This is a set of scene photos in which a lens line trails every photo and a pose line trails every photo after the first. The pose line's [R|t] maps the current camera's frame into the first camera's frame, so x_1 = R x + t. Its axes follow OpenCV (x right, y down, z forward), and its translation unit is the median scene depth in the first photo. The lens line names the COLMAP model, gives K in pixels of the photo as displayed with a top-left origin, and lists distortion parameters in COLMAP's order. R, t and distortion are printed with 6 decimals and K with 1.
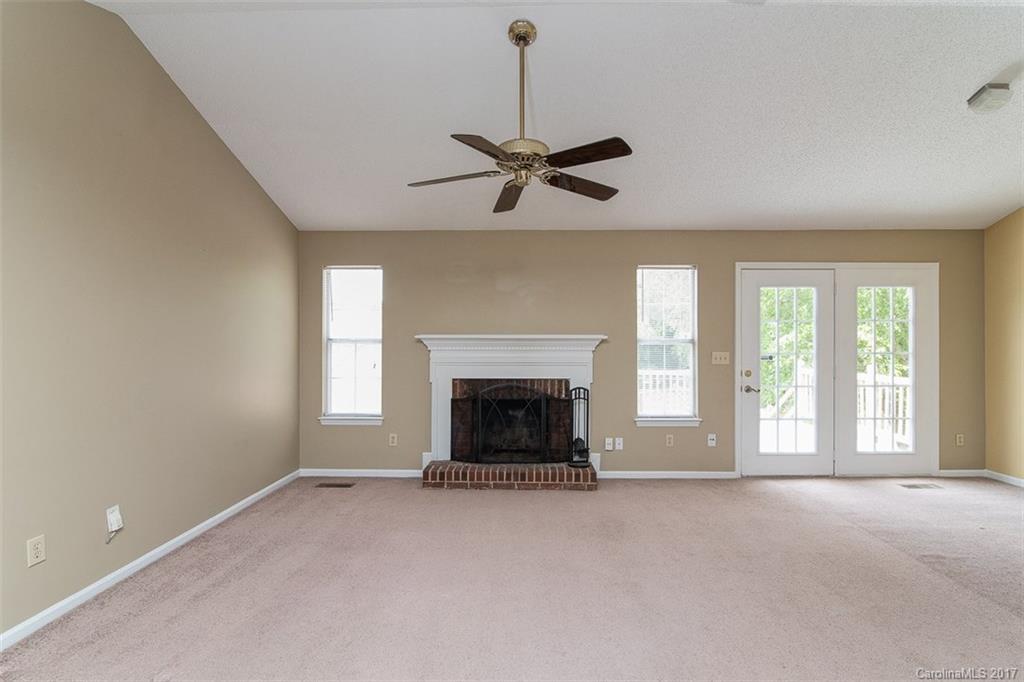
lens RADIAL K [[464.5, 0, 524.5], [0, 464.5, 346.6], [0, 0, 1]] dist [-0.012605, -0.000018]
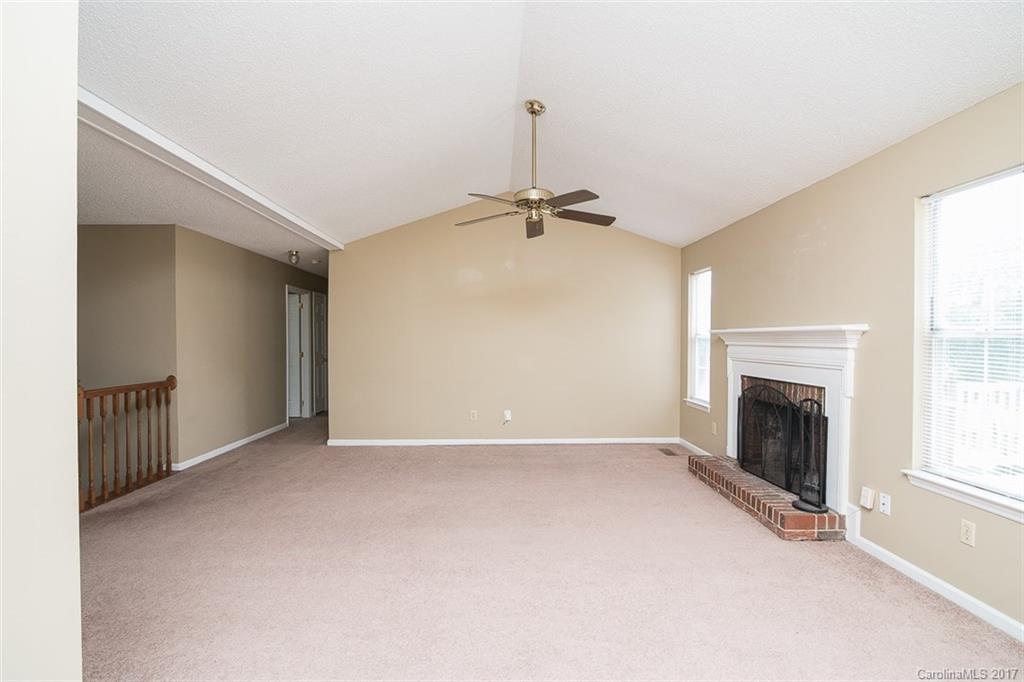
lens RADIAL K [[470.3, 0, 512.0], [0, 470.3, 341.0], [0, 0, 1]] dist [0.002160, 0.000463]
pose [[0.032877, -0.005123, -0.999446, 0.799617], [-0.004326, 0.999977, -0.005268, 0.006607], [0.999450, 0.004497, 0.032854, 0.508774]]
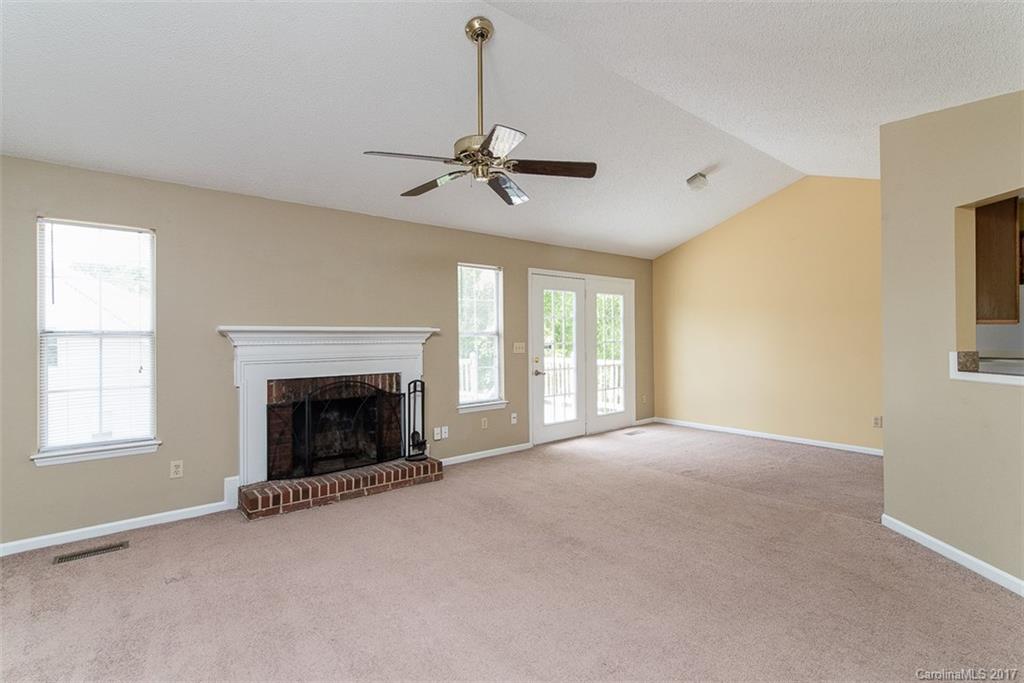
lens RADIAL K [[470.3, 0, 512.0], [0, 470.3, 341.5], [0, 0, 1]] dist [0.002160, 0.000463]
pose [[0.769413, -0.012088, 0.638638, -0.356232], [0.009855, 0.999927, 0.007052, -0.000180], [-0.638676, 0.000868, 0.769475, 0.092856]]
